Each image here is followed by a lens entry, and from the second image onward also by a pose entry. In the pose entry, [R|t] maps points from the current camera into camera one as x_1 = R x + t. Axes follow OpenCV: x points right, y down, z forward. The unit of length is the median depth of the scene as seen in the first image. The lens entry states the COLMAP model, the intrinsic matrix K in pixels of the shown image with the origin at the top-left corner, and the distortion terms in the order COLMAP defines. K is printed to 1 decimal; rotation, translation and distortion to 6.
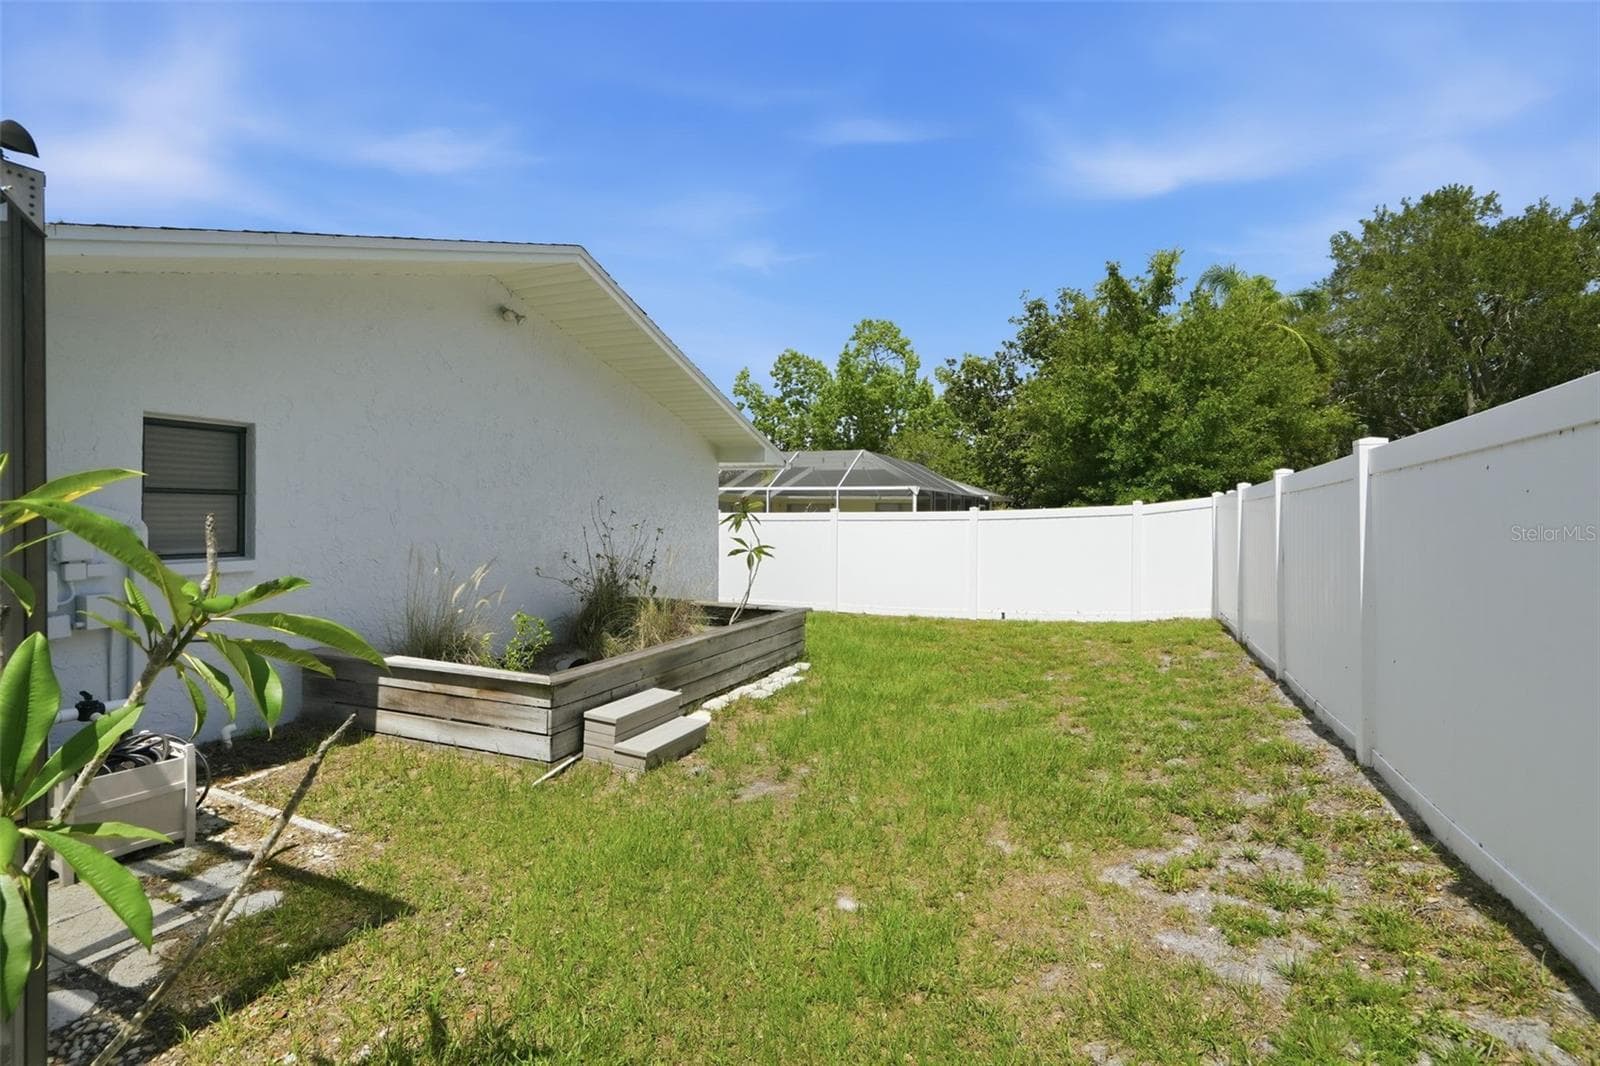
lens RADIAL K [[738.6, 0, 789.6], [0, 738.6, 524.6], [0, 0, 1]] dist [-0.000618, 0.000344]
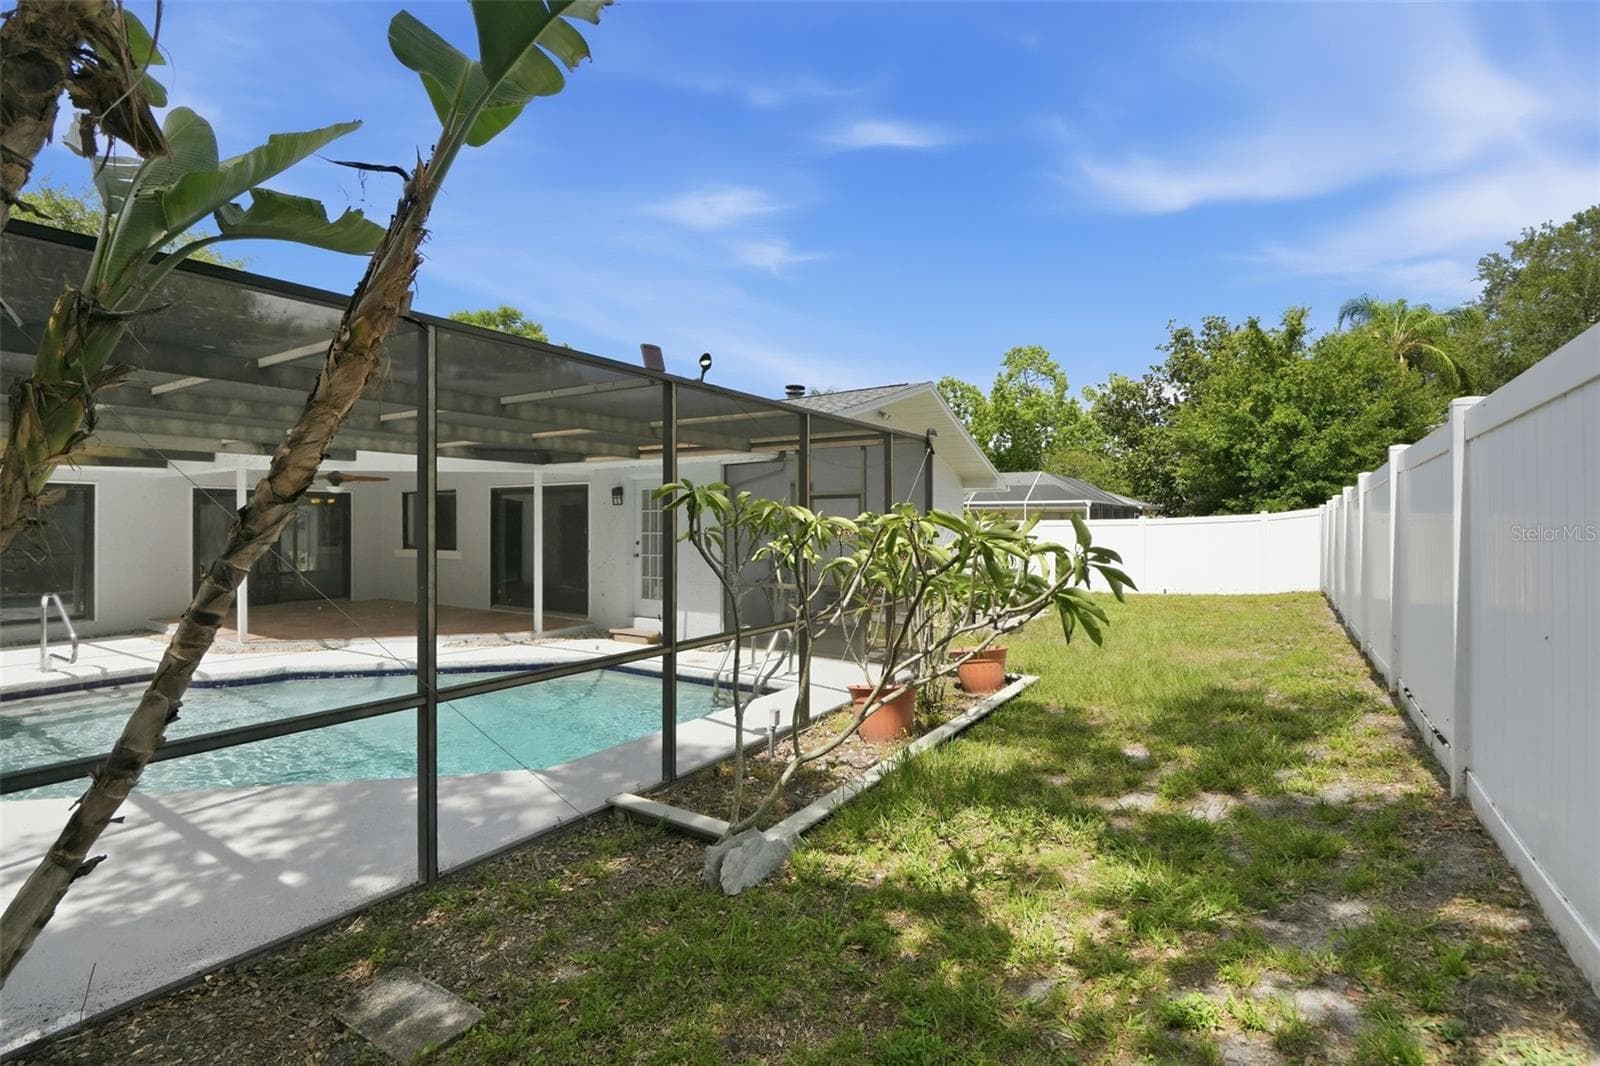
lens RADIAL K [[738.6, 0, 789.6], [0, 738.6, 524.6], [0, 0, 1]] dist [-0.000618, 0.000344]
pose [[0.986371, -0.006377, -0.164414, -0.089913], [0.004233, 0.999901, -0.013384, 0.004631], [0.164483, 0.012506, 0.986301, -0.250219]]
